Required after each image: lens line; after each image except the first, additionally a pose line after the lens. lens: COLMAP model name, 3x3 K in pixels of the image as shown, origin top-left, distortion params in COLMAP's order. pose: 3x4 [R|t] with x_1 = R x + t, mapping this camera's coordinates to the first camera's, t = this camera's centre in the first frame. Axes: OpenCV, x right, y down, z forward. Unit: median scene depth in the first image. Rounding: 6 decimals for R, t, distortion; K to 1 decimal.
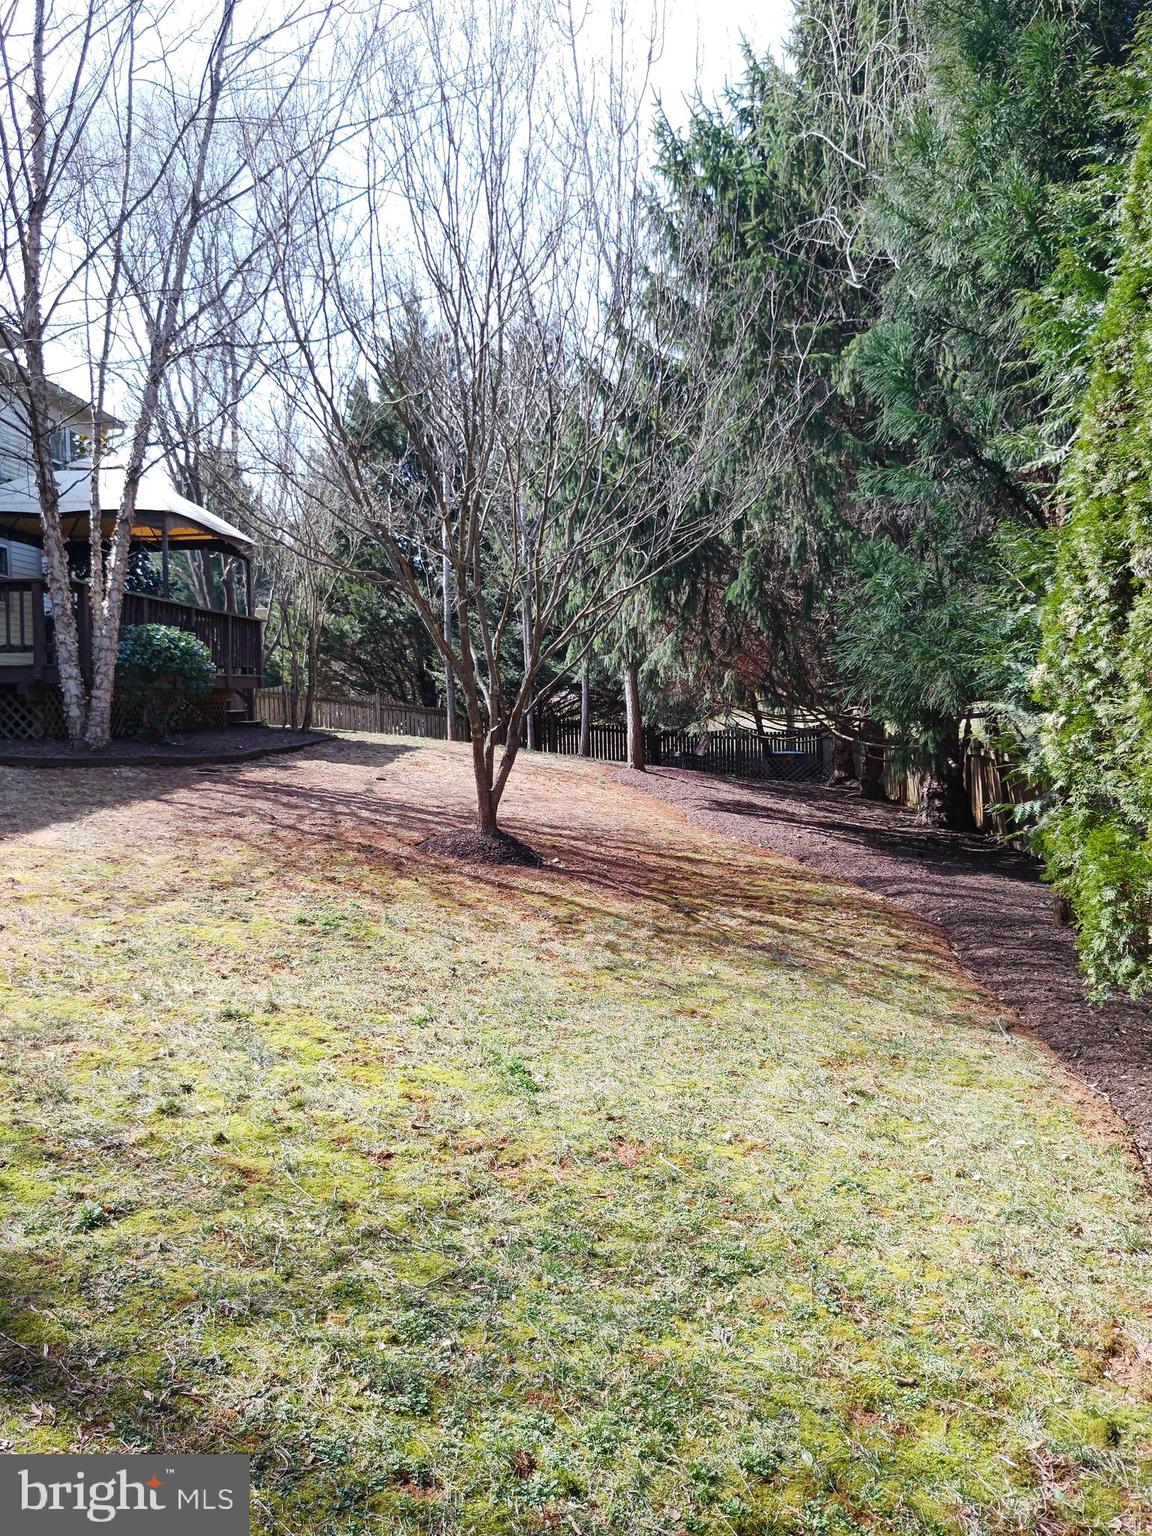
lens RADIAL K [[1210.4, 0, 564.5], [0, 1210.4, 778.5], [0, 0, 1]] dist [0.047236, -0.074524]
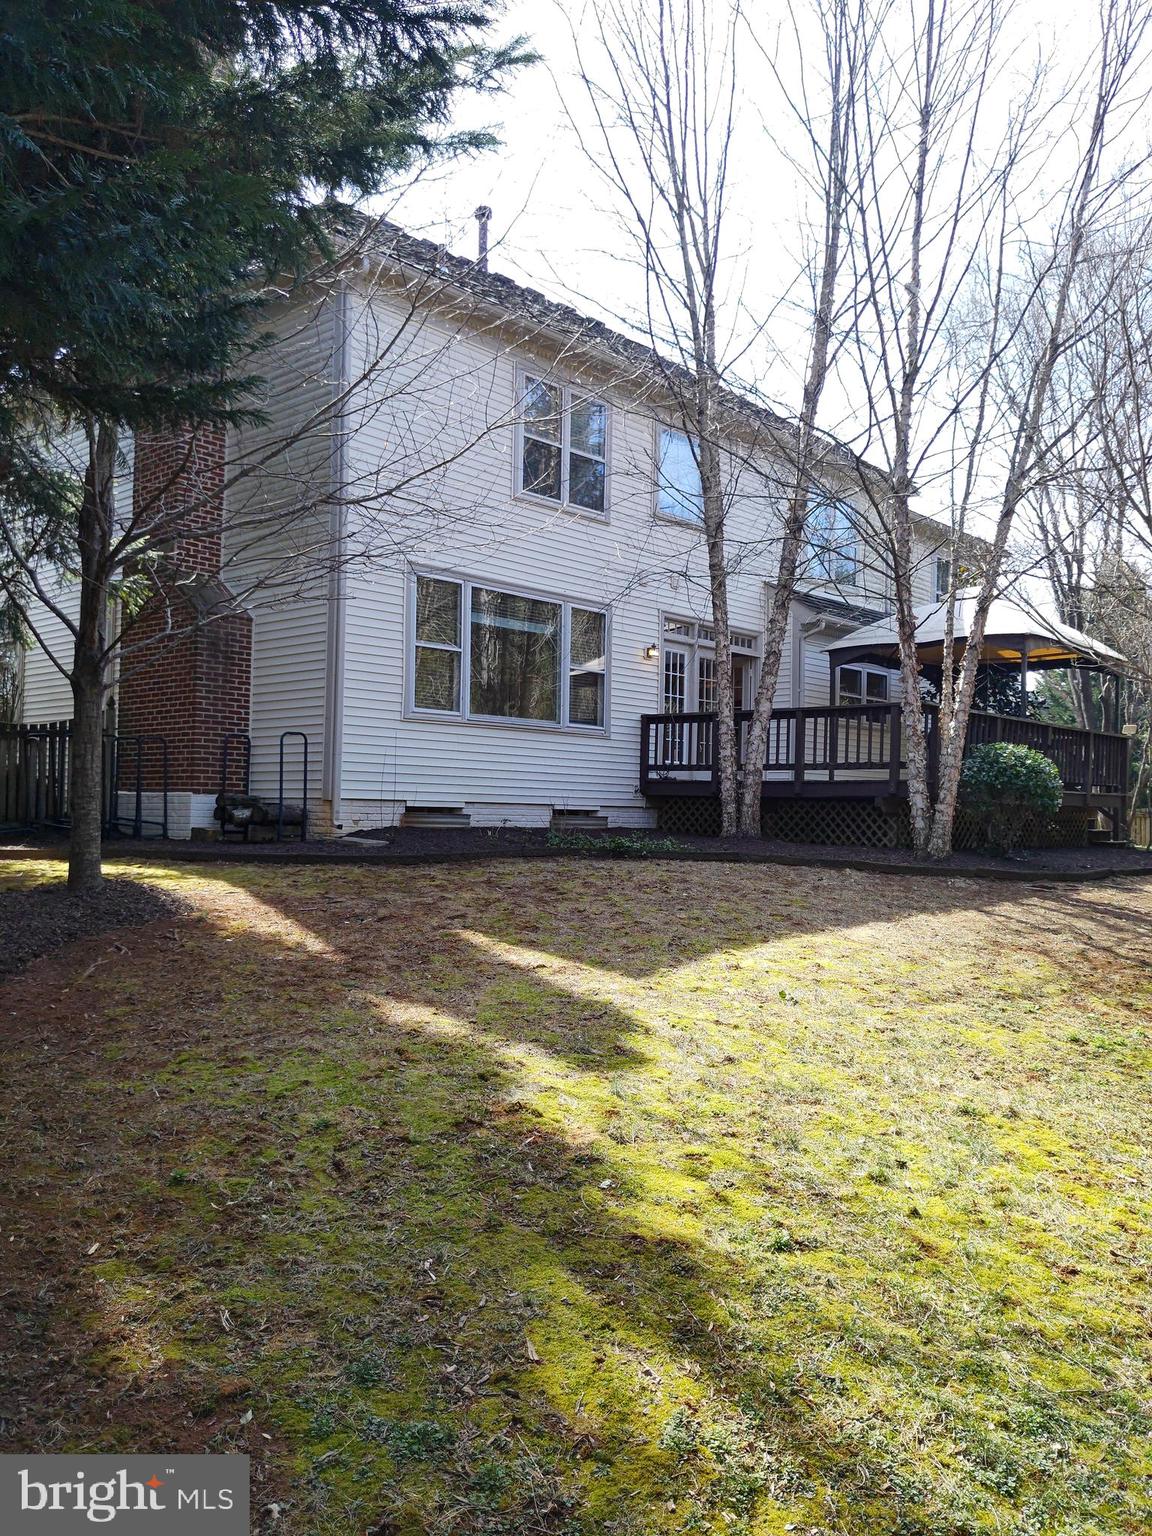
lens RADIAL K [[1210.4, 0, 592.6], [0, 1210.4, 775.1], [0, 0, 1]] dist [0.047236, -0.074524]
pose [[0.775218, 0.011136, -0.631596, 0.114922], [-0.073510, 0.994642, -0.072689, 0.004145], [0.627402, 0.102778, 0.771883, -0.040465]]
